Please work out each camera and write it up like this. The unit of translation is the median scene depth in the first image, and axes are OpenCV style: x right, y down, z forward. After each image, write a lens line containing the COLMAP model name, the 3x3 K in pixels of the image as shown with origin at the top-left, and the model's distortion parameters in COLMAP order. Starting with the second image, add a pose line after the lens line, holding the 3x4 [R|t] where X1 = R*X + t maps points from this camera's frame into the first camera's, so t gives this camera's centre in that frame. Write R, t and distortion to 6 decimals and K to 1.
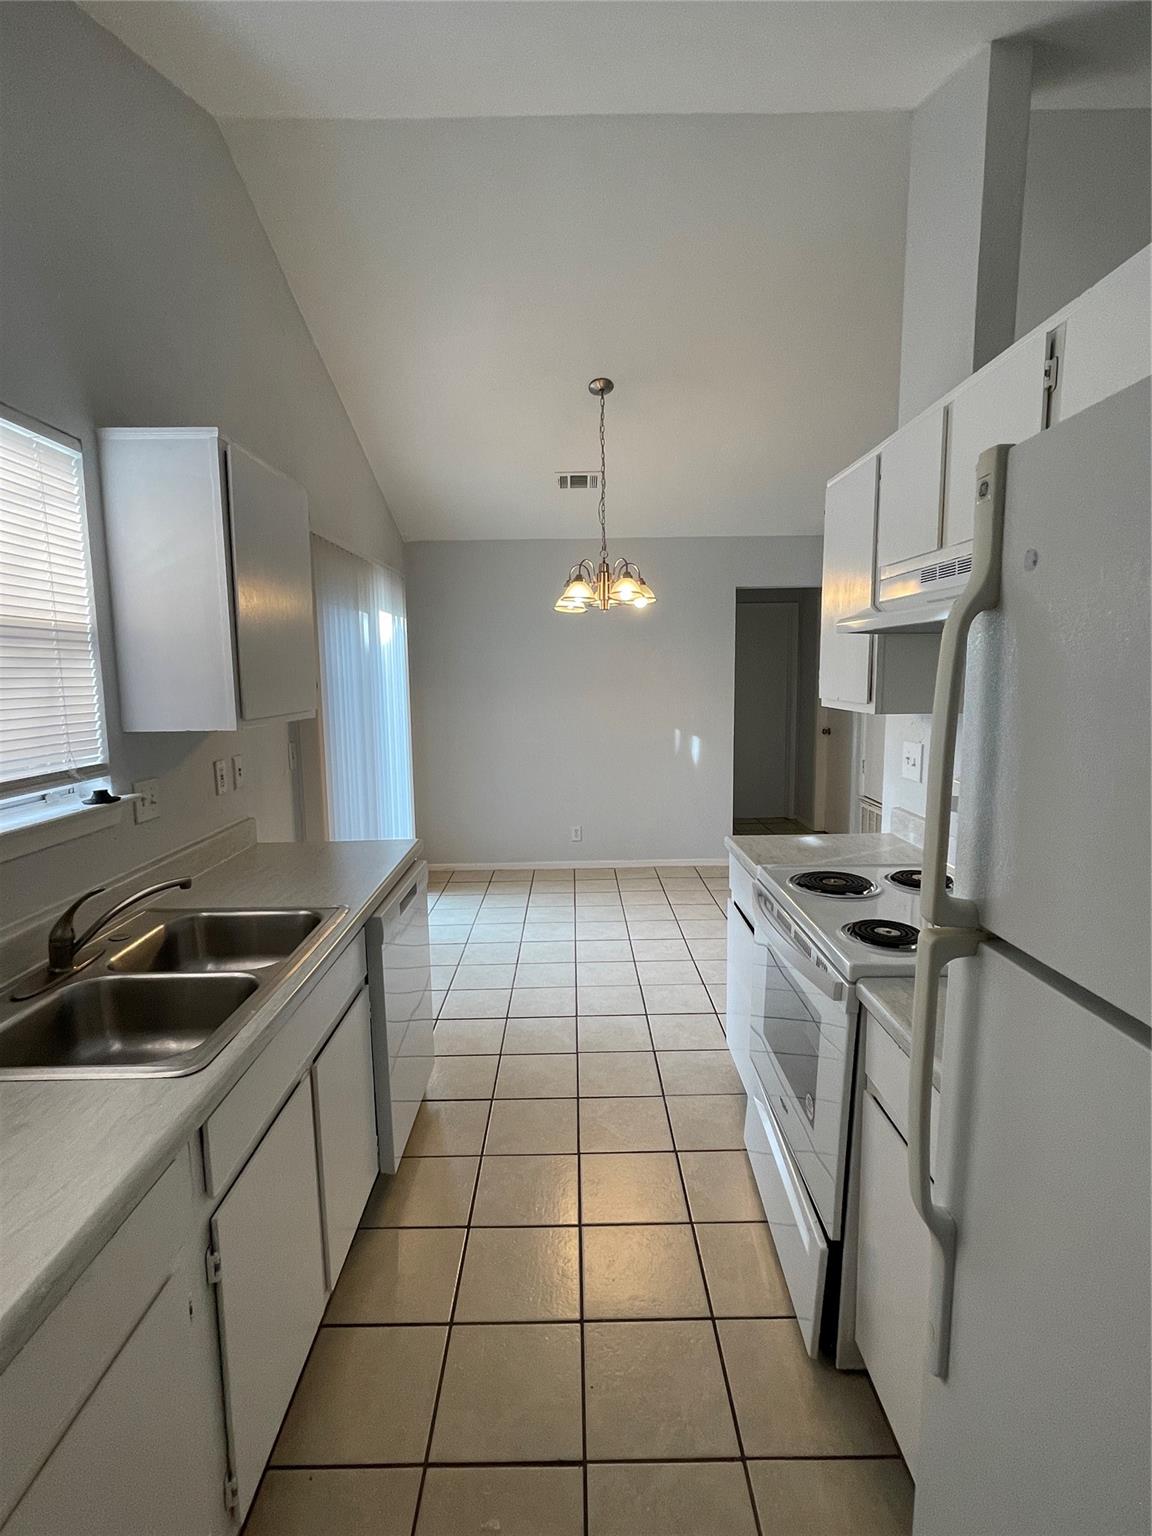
lens RADIAL K [[740.9, 0, 575.0], [0, 740.9, 763.0], [0, 0, 1]] dist [-0.010584, 0.009750]
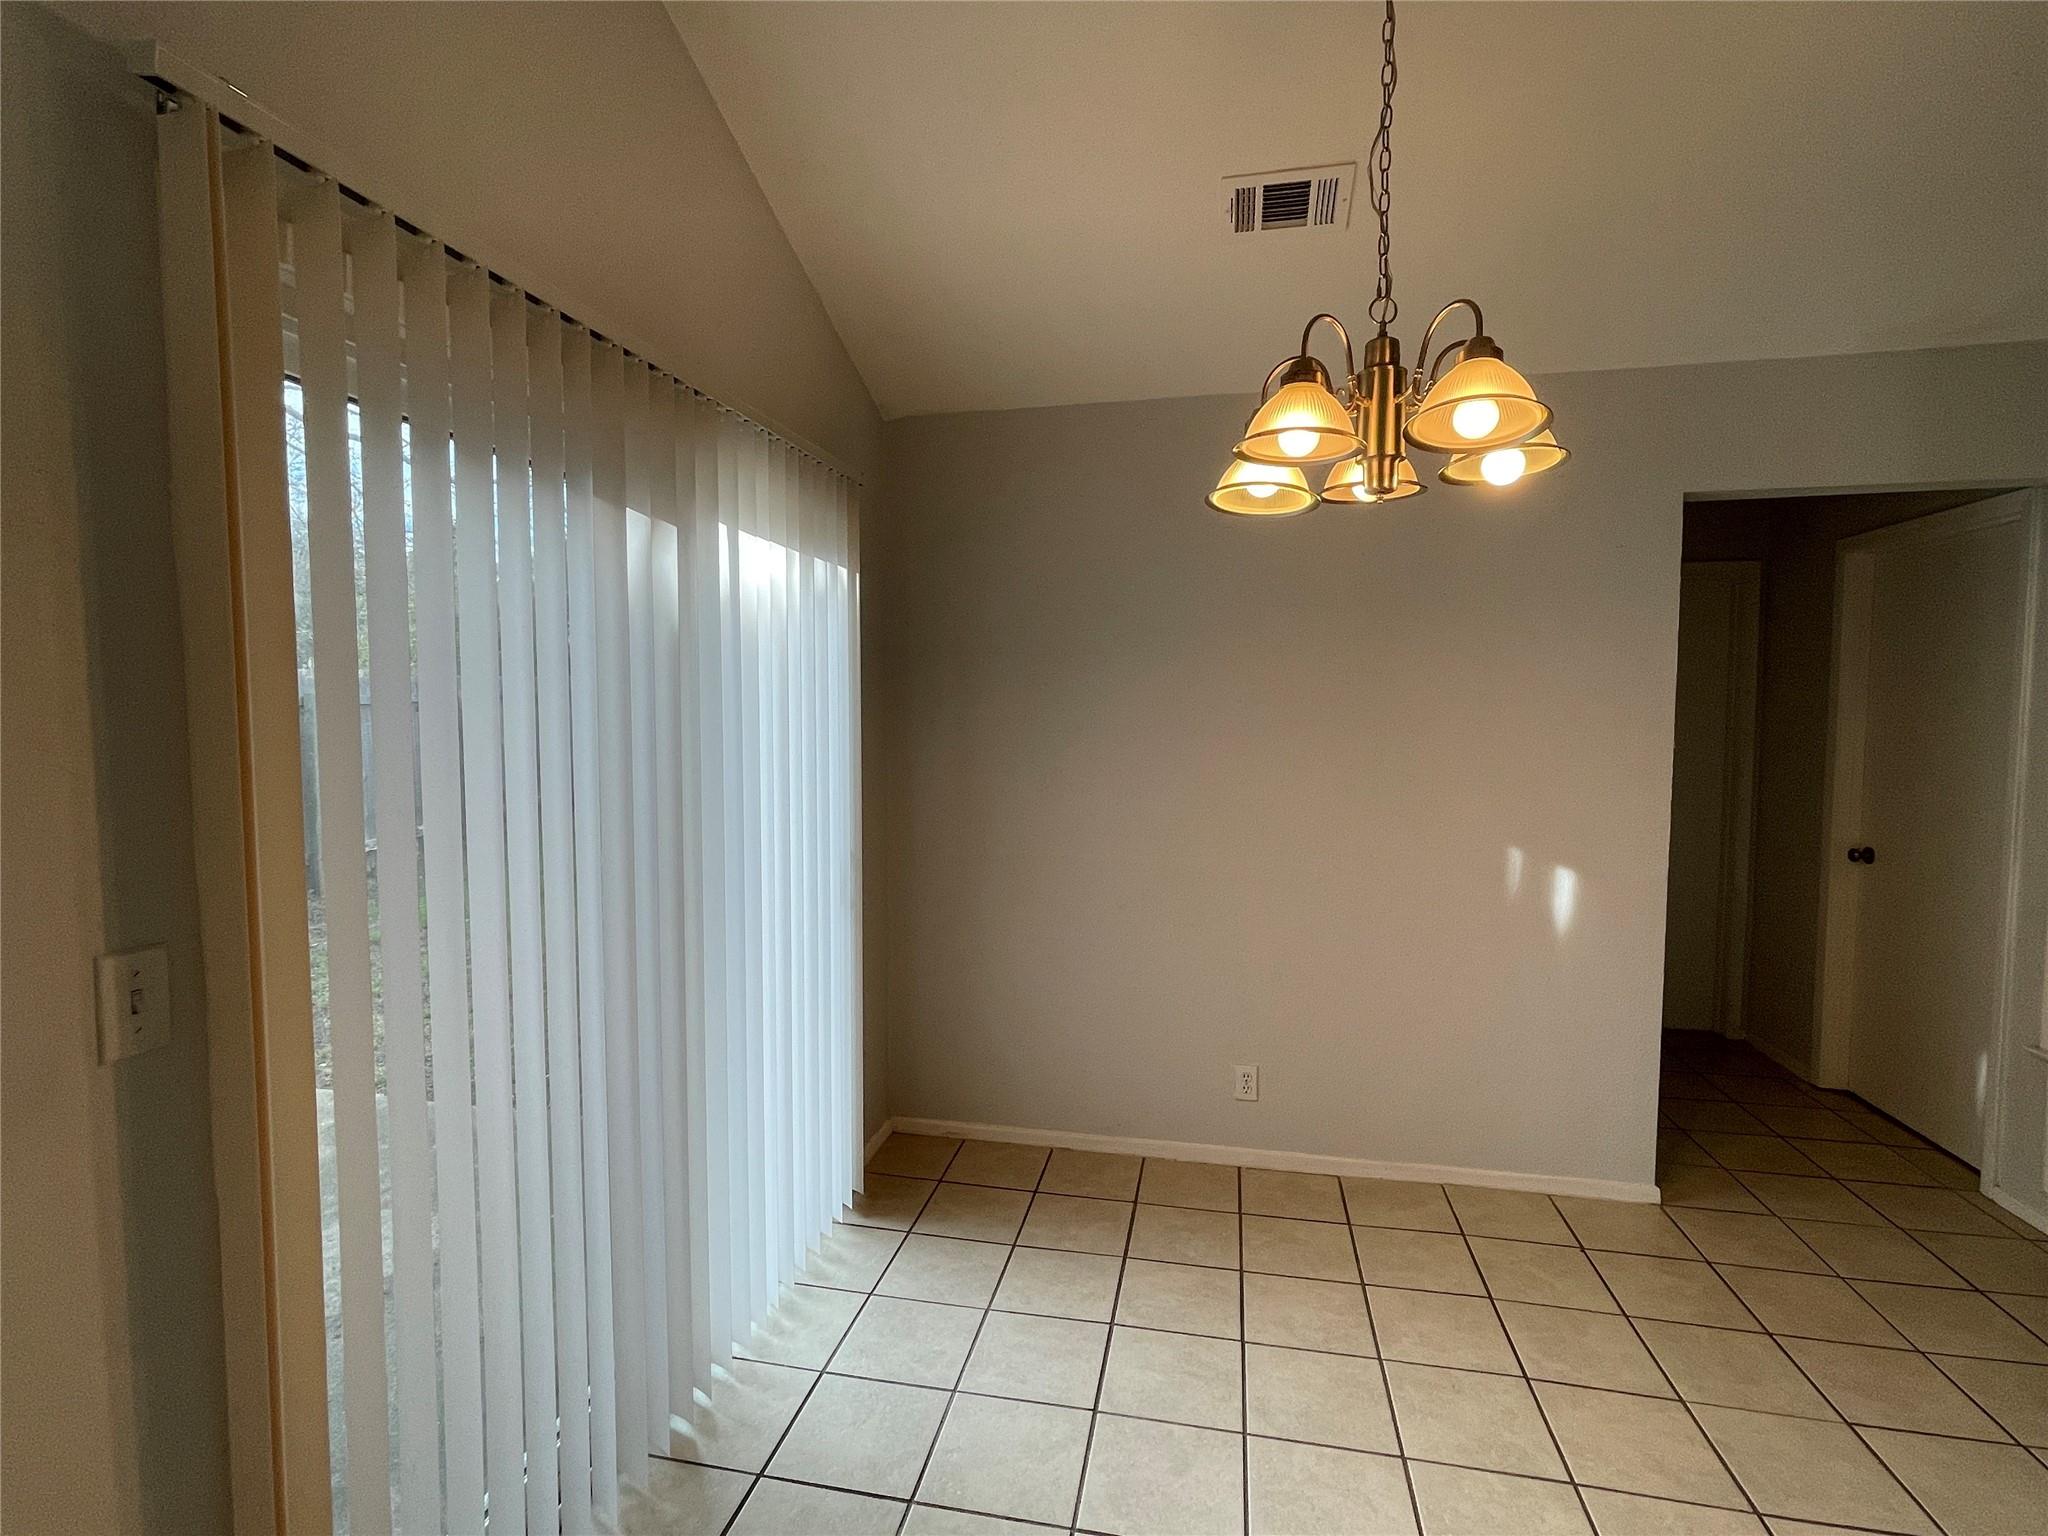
lens RADIAL K [[987.8, 0, 1012.1], [0, 987.8, 772.6], [0, 0, 1]] dist [-0.010584, 0.009750]
pose [[0.975522, 0.028526, -0.218046, -0.013472], [-0.042059, 0.997449, -0.057675, -0.053733], [0.215844, 0.065434, 0.974233, 0.495483]]
